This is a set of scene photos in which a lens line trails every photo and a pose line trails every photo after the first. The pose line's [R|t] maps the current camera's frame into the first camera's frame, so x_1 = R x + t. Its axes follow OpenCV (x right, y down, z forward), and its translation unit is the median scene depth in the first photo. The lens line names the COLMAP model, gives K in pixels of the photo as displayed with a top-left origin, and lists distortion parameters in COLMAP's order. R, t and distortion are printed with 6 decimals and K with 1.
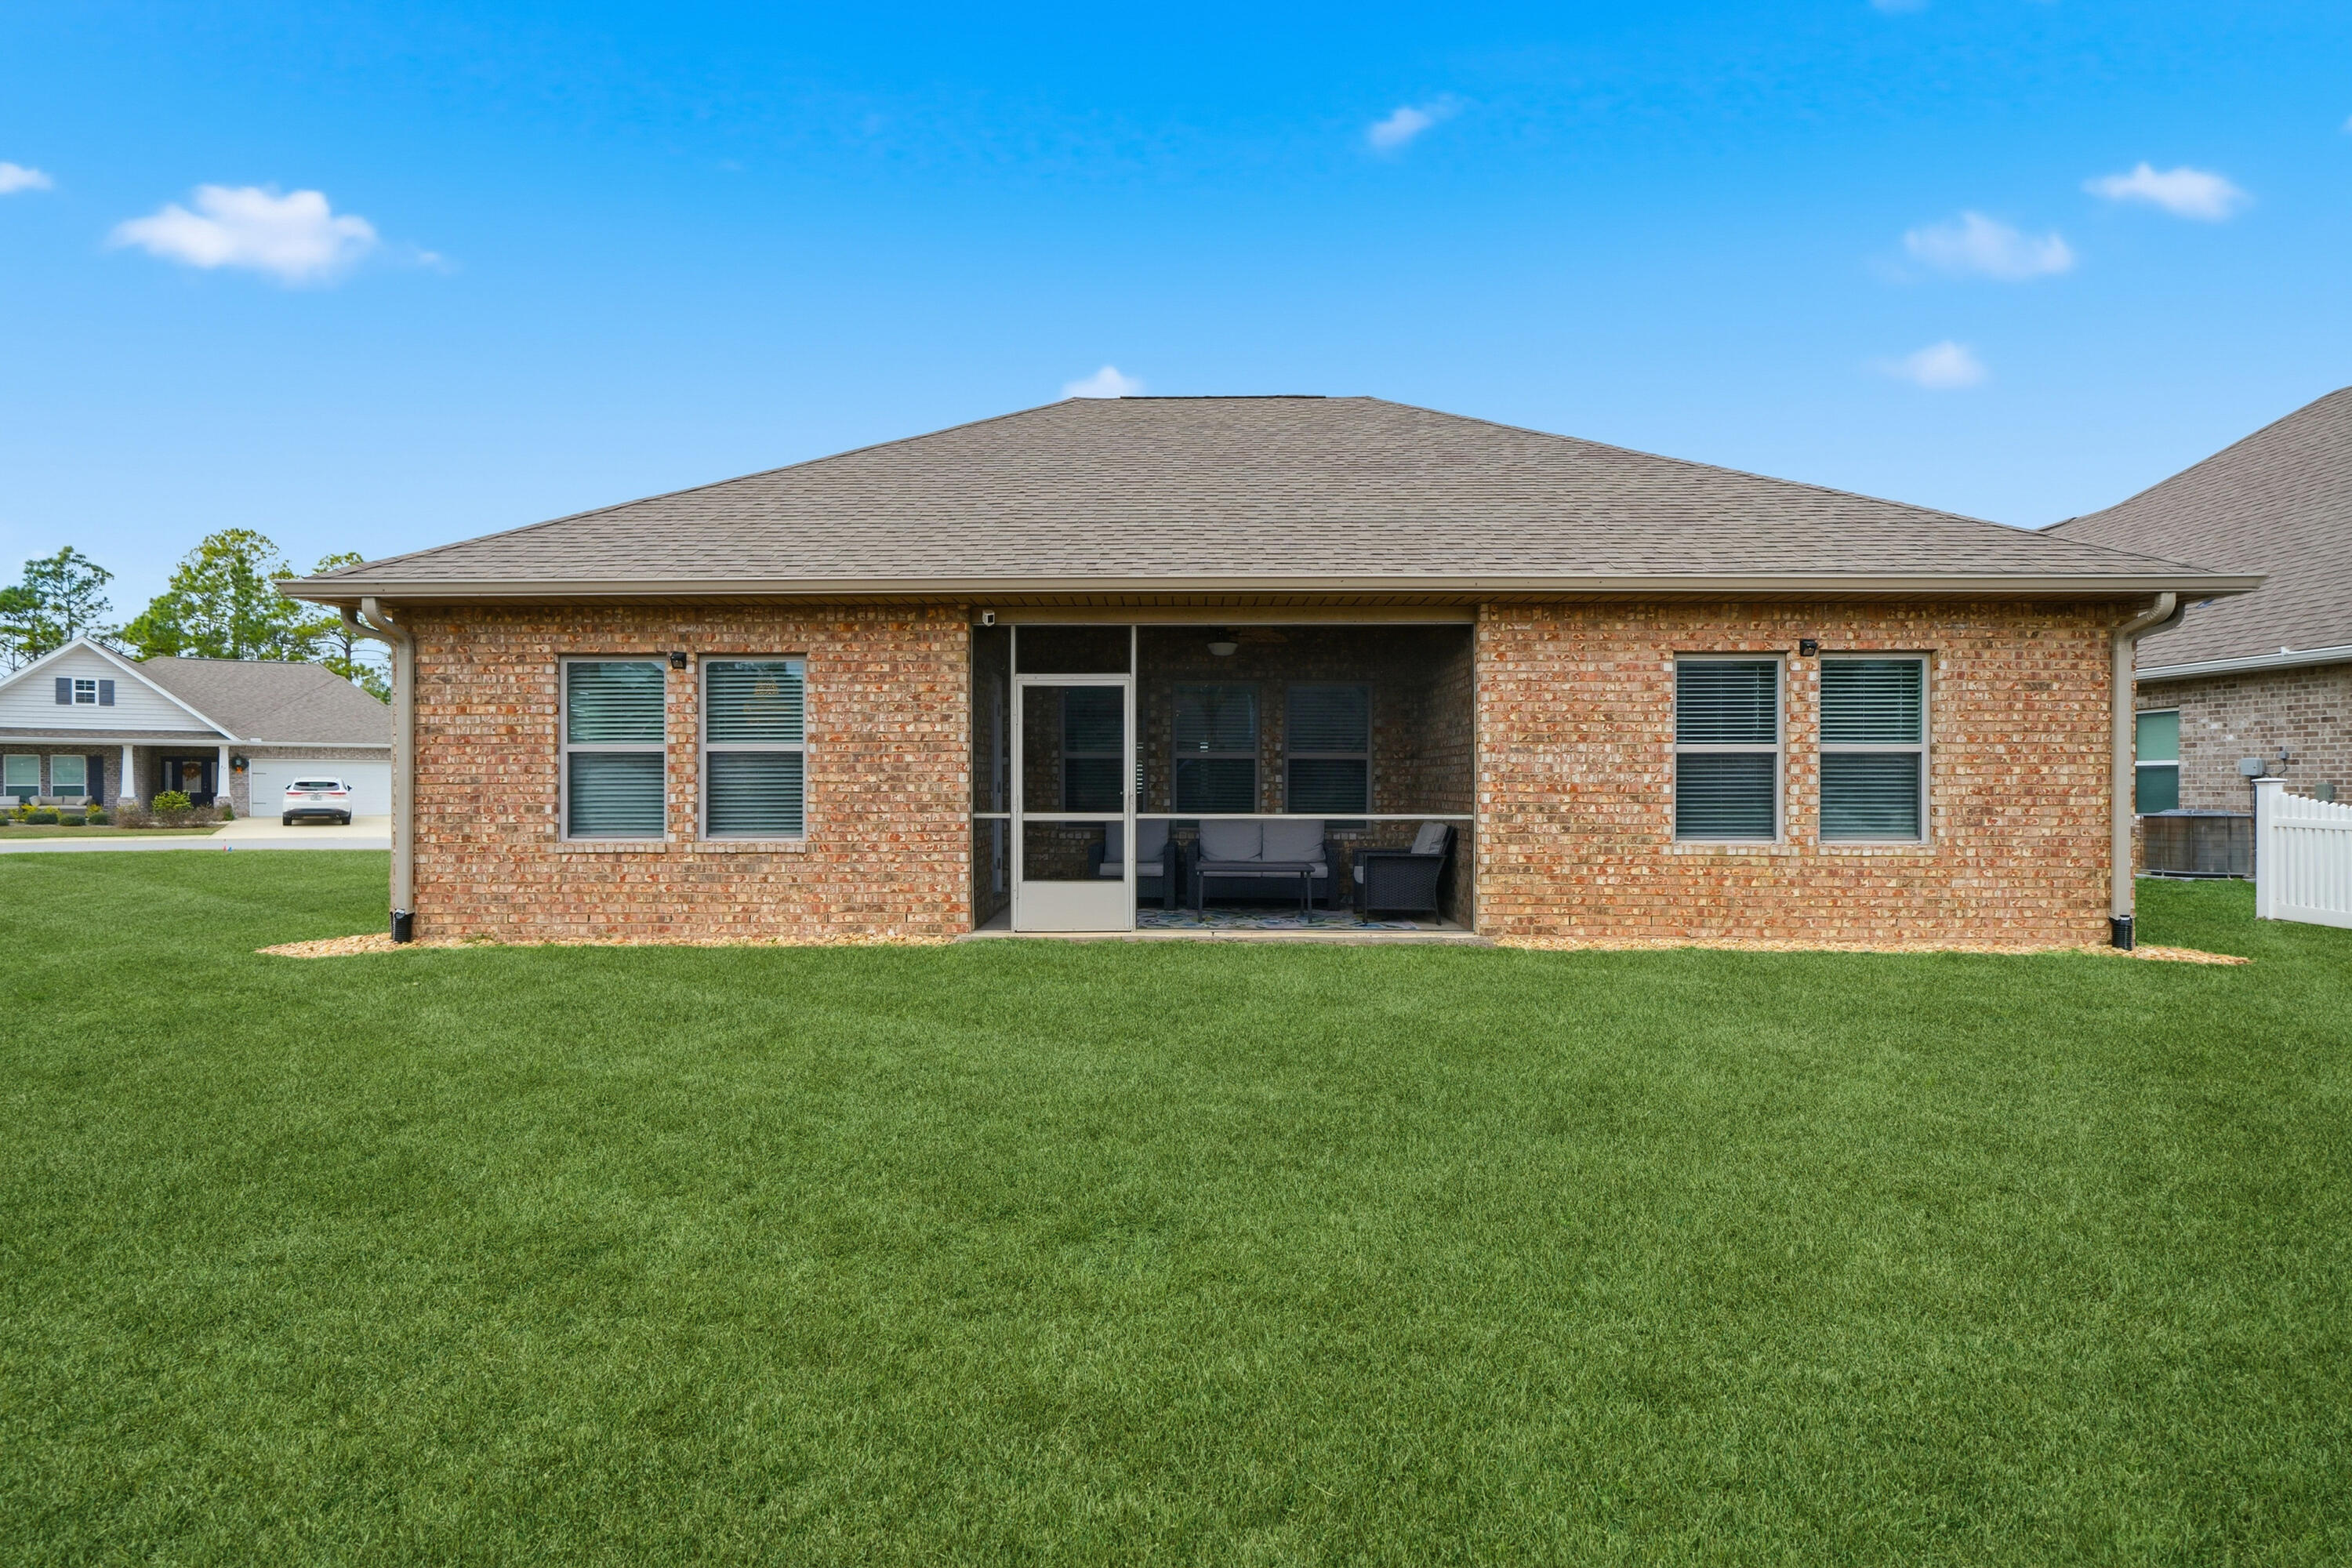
lens RADIAL K [[1141.7, 0, 1164.4], [0, 1141.7, 794.5], [0, 0, 1]] dist [0.014414, 0.000214]
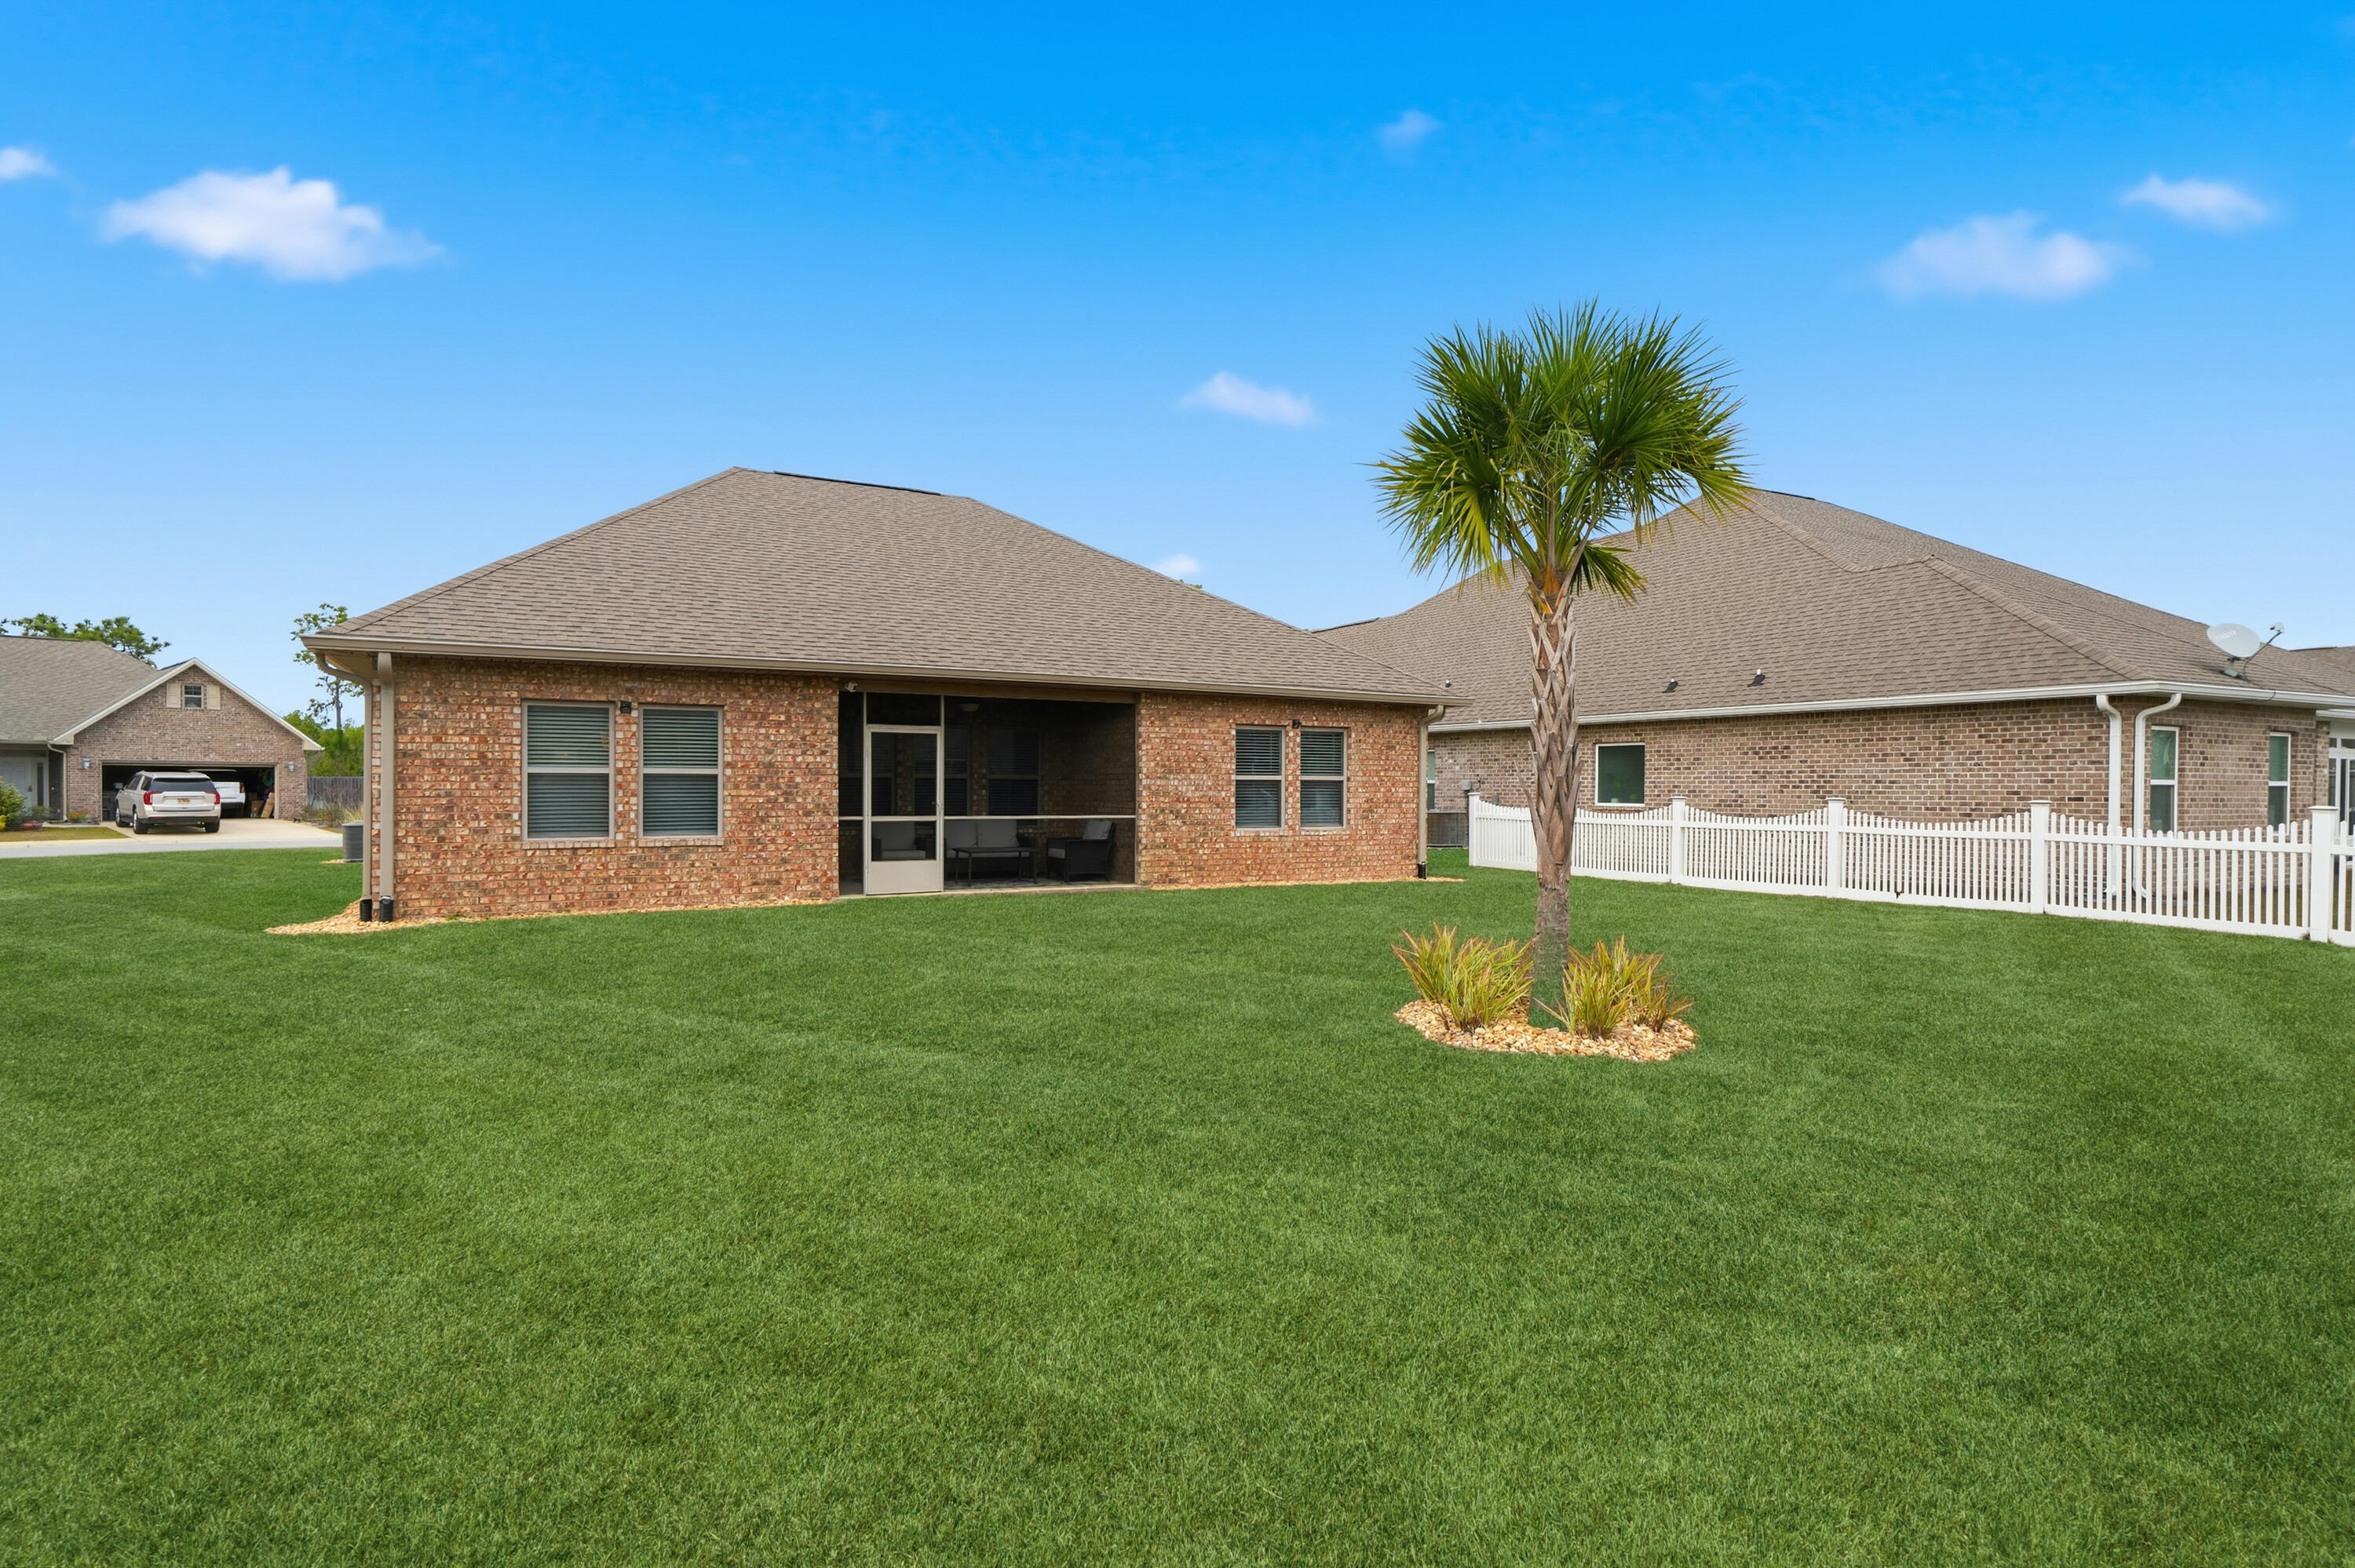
lens RADIAL K [[1250.6, 0, 1171.7], [0, 1250.6, 806.2], [0, 0, 1]] dist [0.019044, -0.000194]
pose [[0.862724, -0.003994, 0.505659, -0.632386], [0.000739, 0.999978, 0.006638, -0.007947], [-0.505674, -0.005353, 0.862708, -0.644036]]
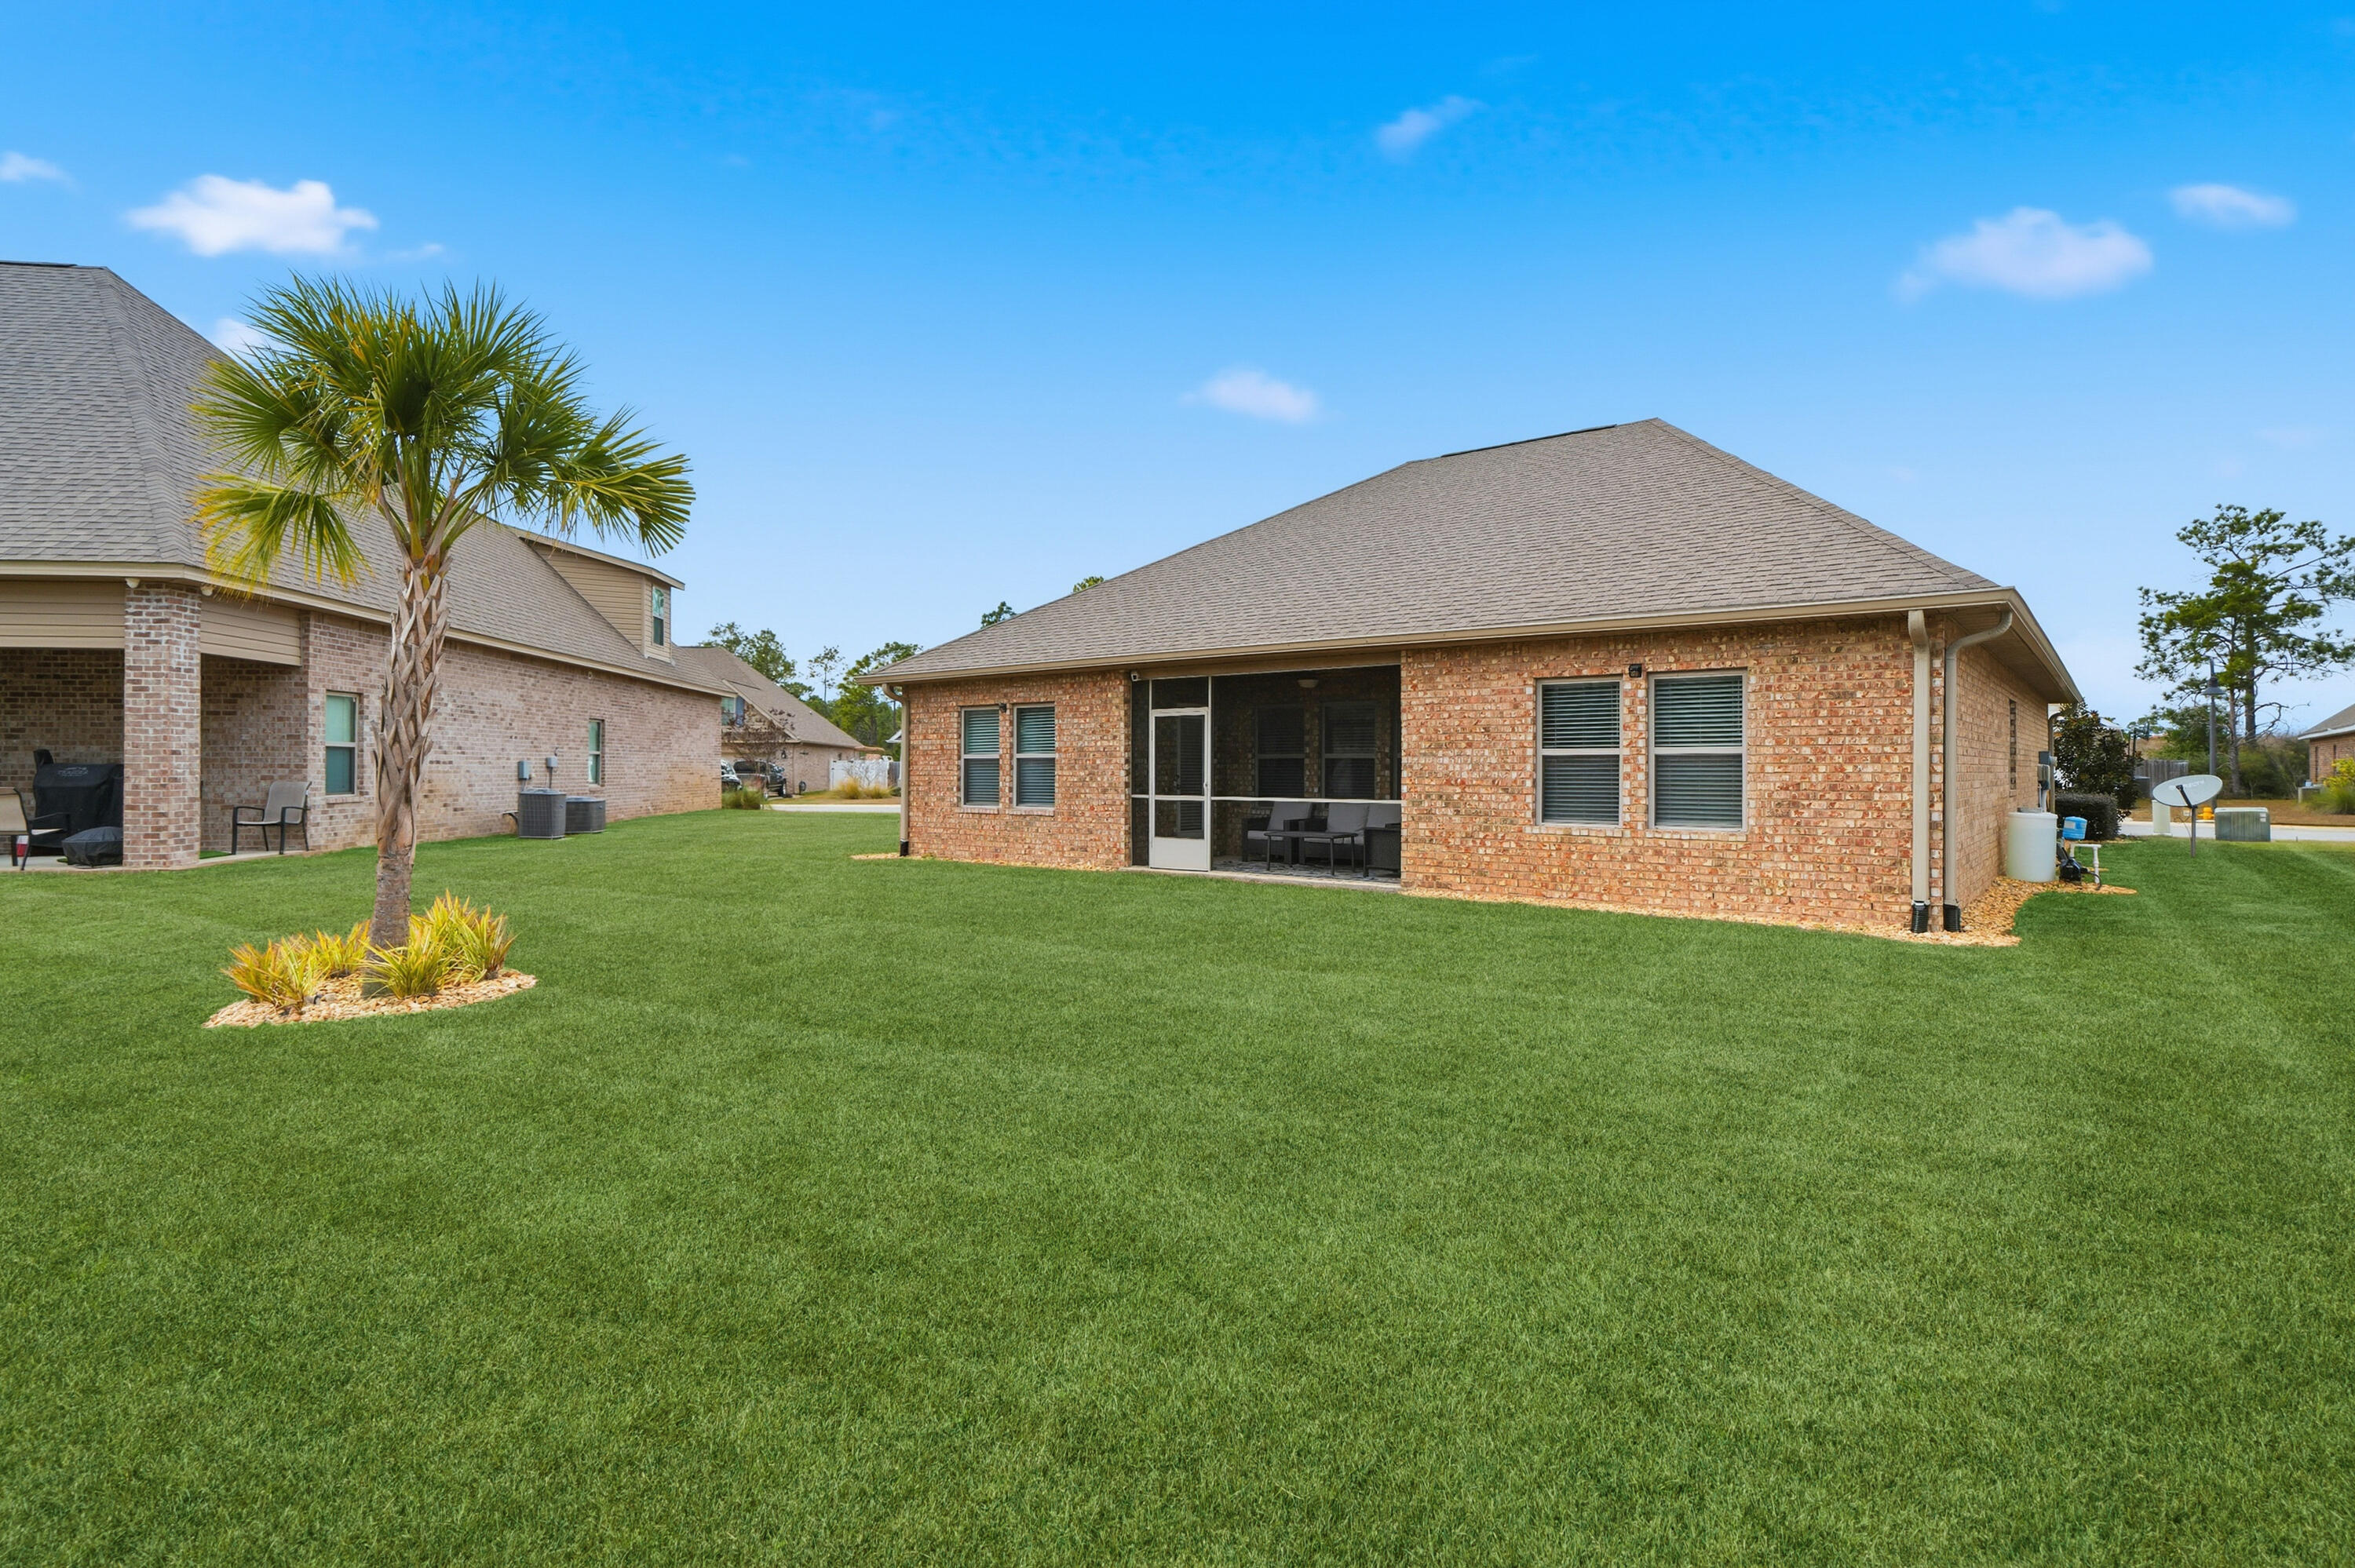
lens RADIAL K [[1143.0, 0, 1165.8], [0, 1143.0, 794.5], [0, 0, 1]] dist [0.014414, 0.000214]
pose [[0.799407, 0.013553, -0.600637, 0.884396], [-0.008178, 0.999898, 0.011677, -0.003717], [0.600735, -0.004422, 0.799436, -0.296515]]
